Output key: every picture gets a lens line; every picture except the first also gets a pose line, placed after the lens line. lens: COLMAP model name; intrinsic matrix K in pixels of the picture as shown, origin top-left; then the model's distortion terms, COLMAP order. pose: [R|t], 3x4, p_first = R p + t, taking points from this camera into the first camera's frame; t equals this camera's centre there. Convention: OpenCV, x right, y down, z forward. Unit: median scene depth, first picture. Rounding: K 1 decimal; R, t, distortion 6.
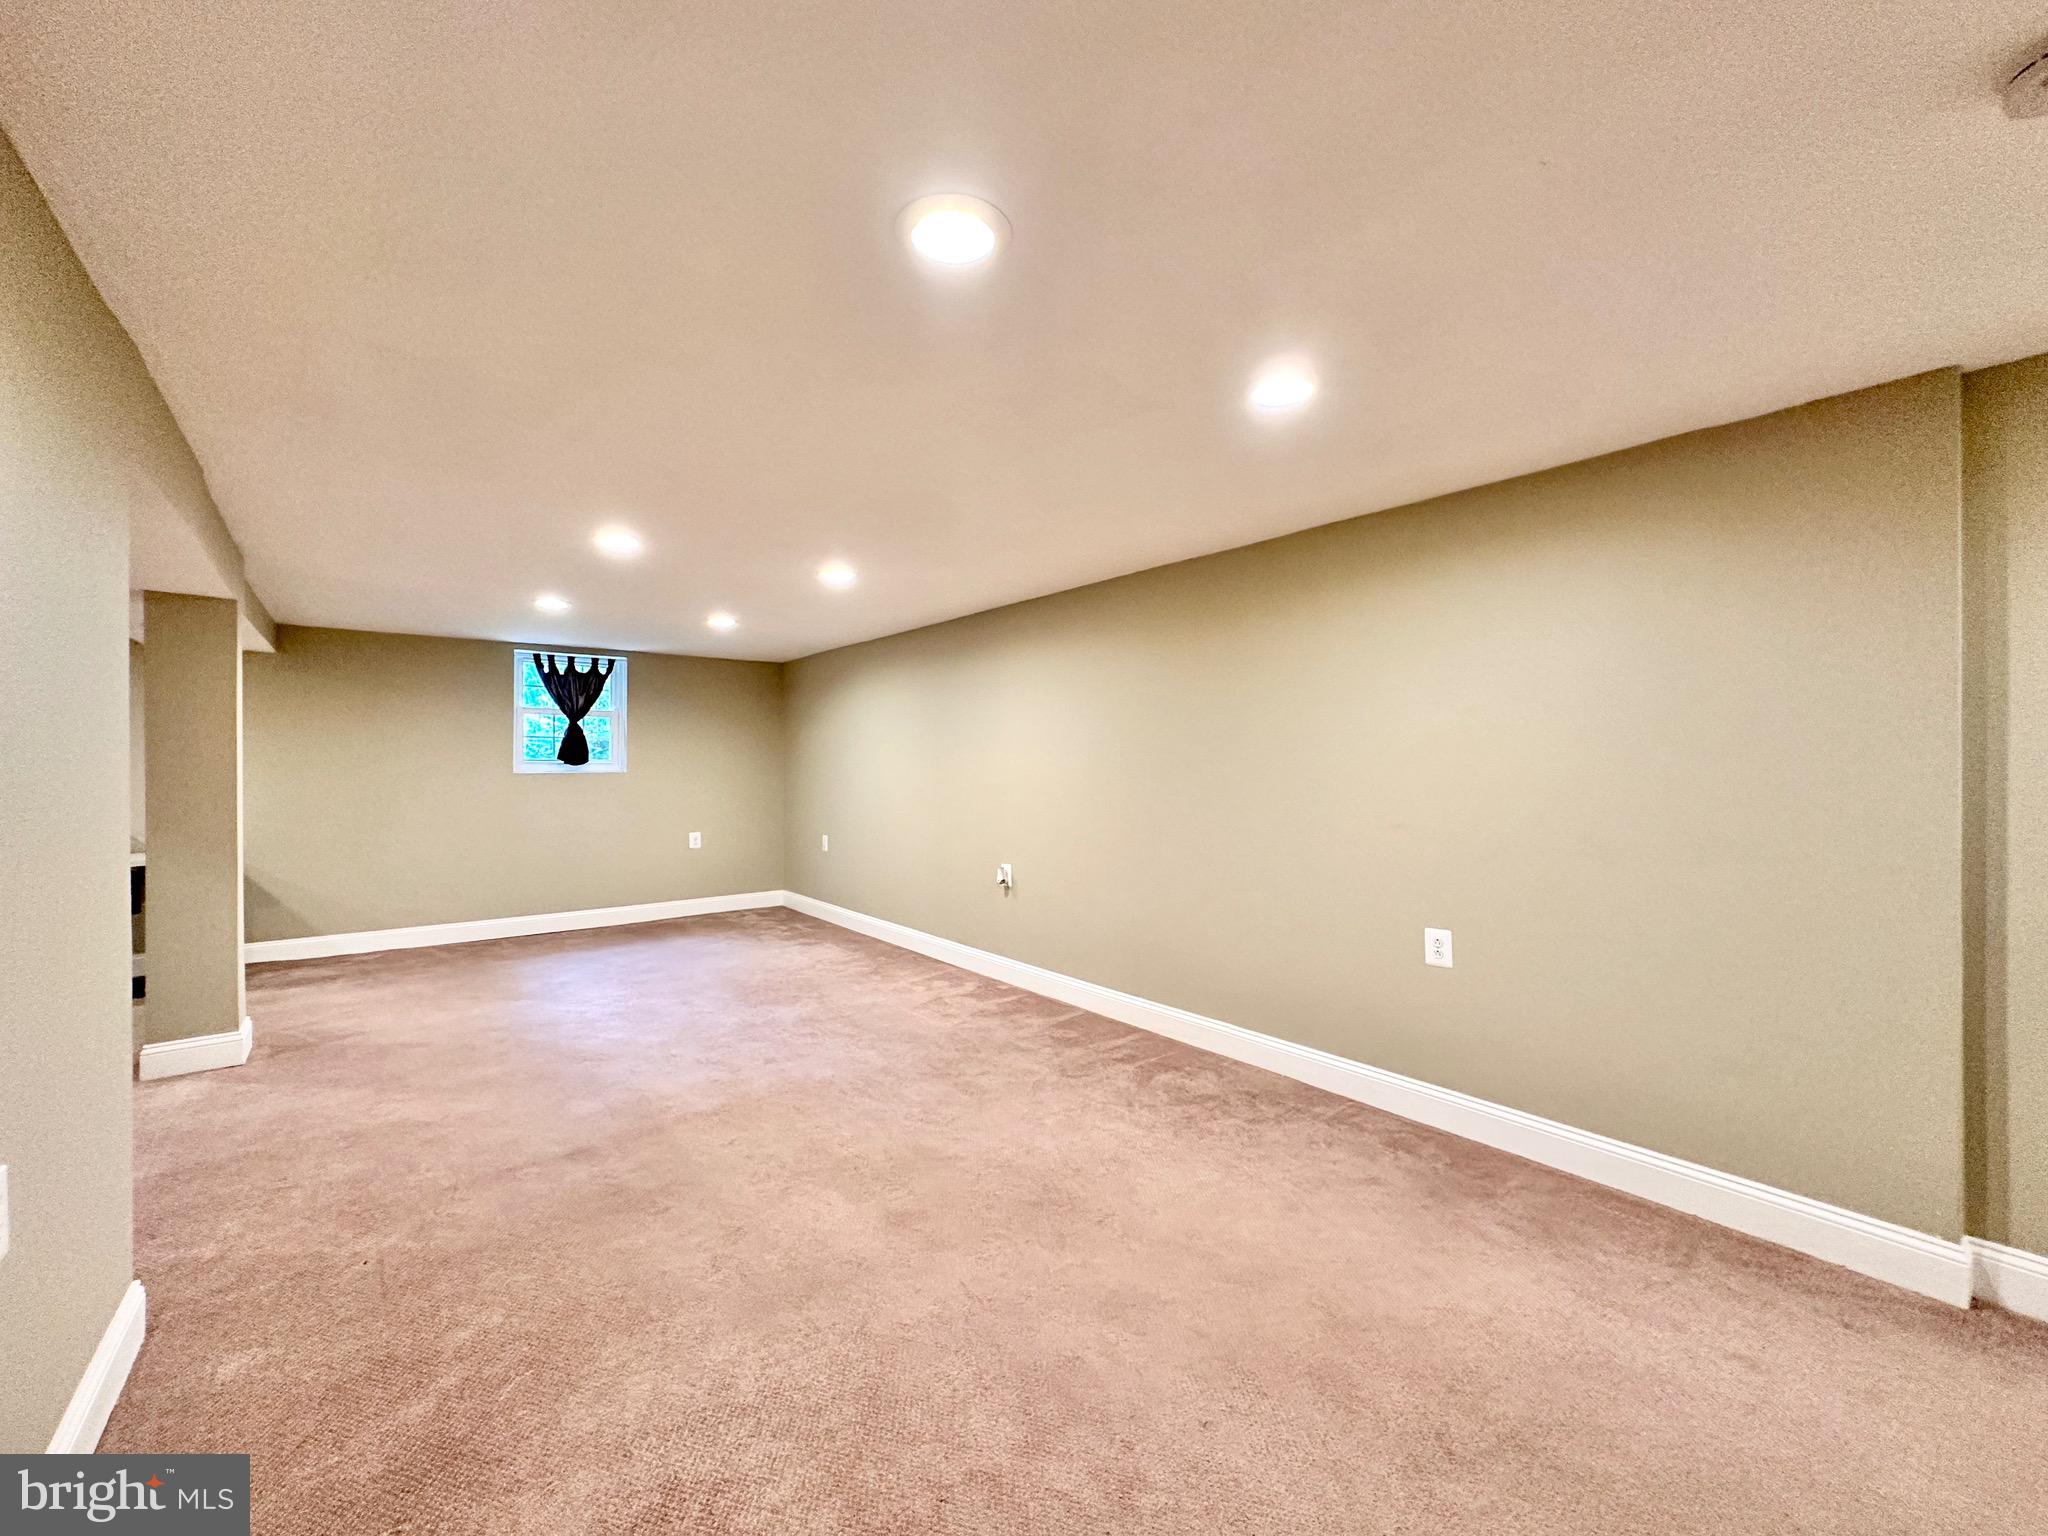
lens RADIAL K [[816.4, 0, 1029.1], [0, 816.4, 772.6], [0, 0, 1]] dist [0.000860, 0.000630]
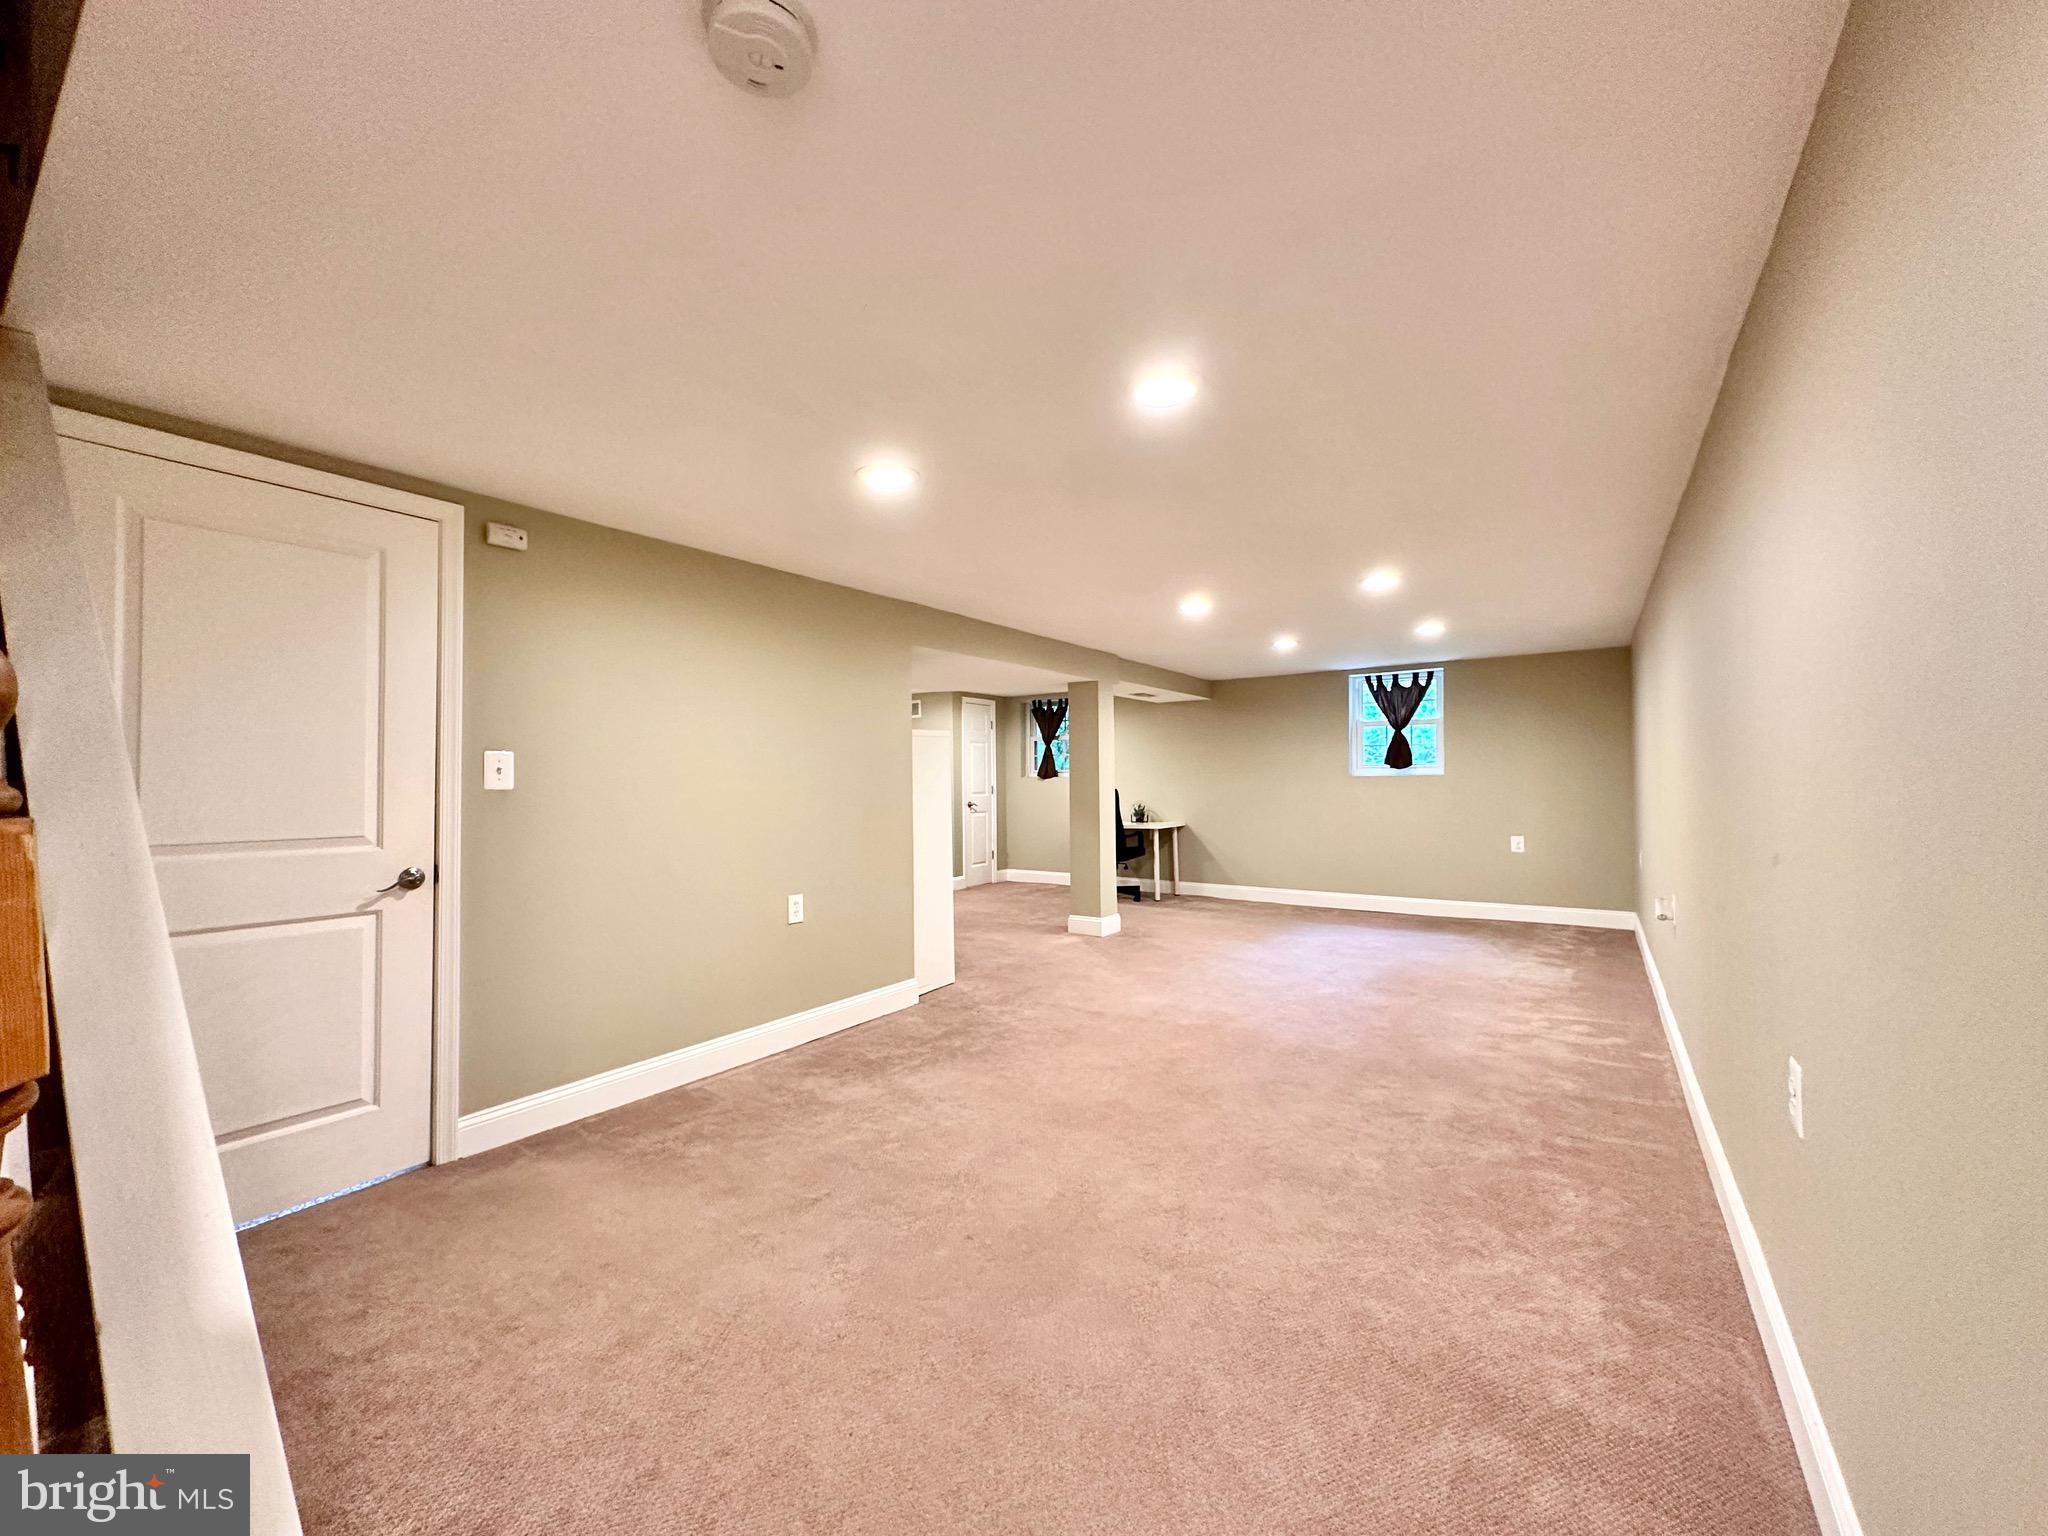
lens RADIAL K [[816.4, 0, 1028.0], [0, 816.4, 766.1], [0, 0, 1]] dist [0.000860, 0.000630]
pose [[0.293730, -0.015706, -0.955759, 0.394214], [-0.001054, 0.999859, -0.016755, 0.007386], [0.955888, 0.005929, 0.293672, 0.175211]]
